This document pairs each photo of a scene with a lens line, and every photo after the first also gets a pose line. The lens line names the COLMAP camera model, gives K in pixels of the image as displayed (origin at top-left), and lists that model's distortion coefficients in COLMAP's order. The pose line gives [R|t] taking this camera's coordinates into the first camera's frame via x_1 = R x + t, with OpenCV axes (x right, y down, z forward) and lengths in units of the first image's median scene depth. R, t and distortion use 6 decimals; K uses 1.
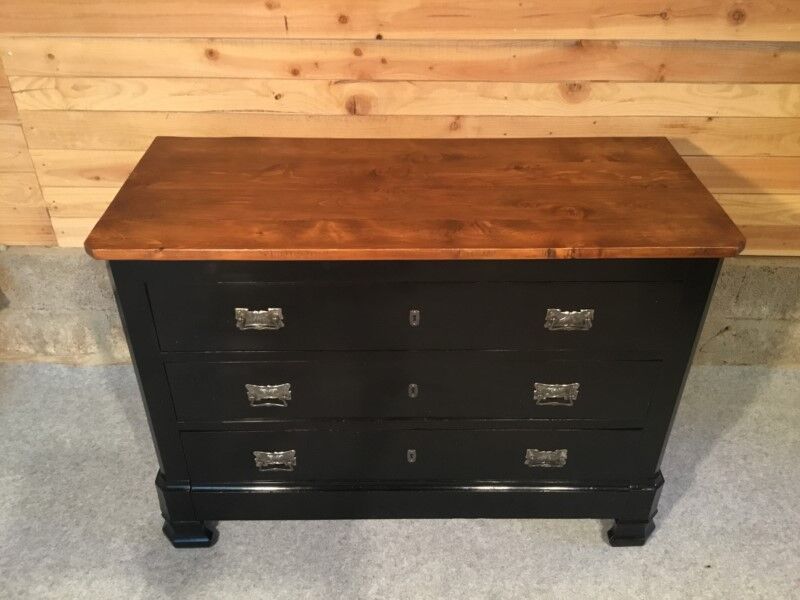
lens RADIAL K [[730.6, 0, 398.2], [0, 730.6, 302.0], [0, 0, 1]] dist [-0.009888, 0.000000]
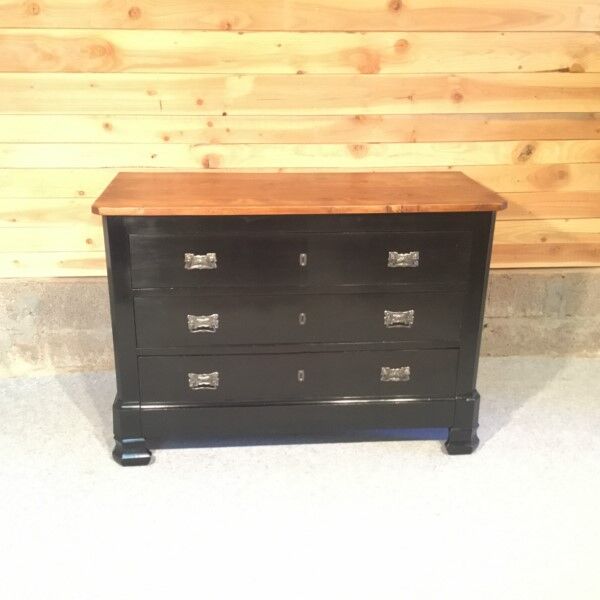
lens RADIAL K [[732.4, 0, 300.7], [0, 732.4, 309.1], [0, 0, 1]] dist [-0.004977, 0.000000]
pose [[0.993371, -0.032692, 0.110209, -0.049337], [0.057562, 0.971318, -0.230712, 0.375679], [-0.099505, 0.235526, 0.966761, -0.359003]]
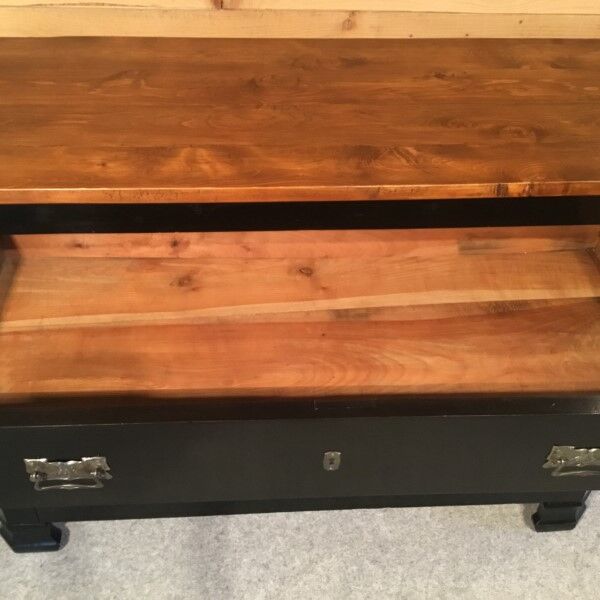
lens RADIAL K [[732.4, 0, 300.2], [0, 732.4, 305.5], [0, 0, 1]] dist [-0.004977, 0.000000]
pose [[0.997979, -0.018744, 0.060714, -0.031458], [0.012232, 0.994302, 0.105899, -0.023666], [-0.062353, -0.104942, 0.992522, 0.195800]]
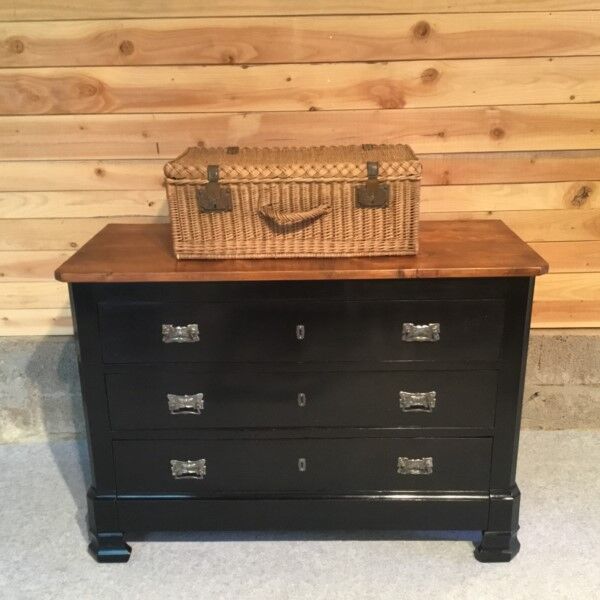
lens RADIAL K [[732.4, 0, 303.1], [0, 732.4, 298.9], [0, 0, 1]] dist [-0.004977, 0.000000]
pose [[0.999660, -0.022965, 0.012364, 0.086966], [0.025459, 0.962182, -0.271217, 0.246066], [-0.005668, 0.271439, 0.962439, -0.199962]]
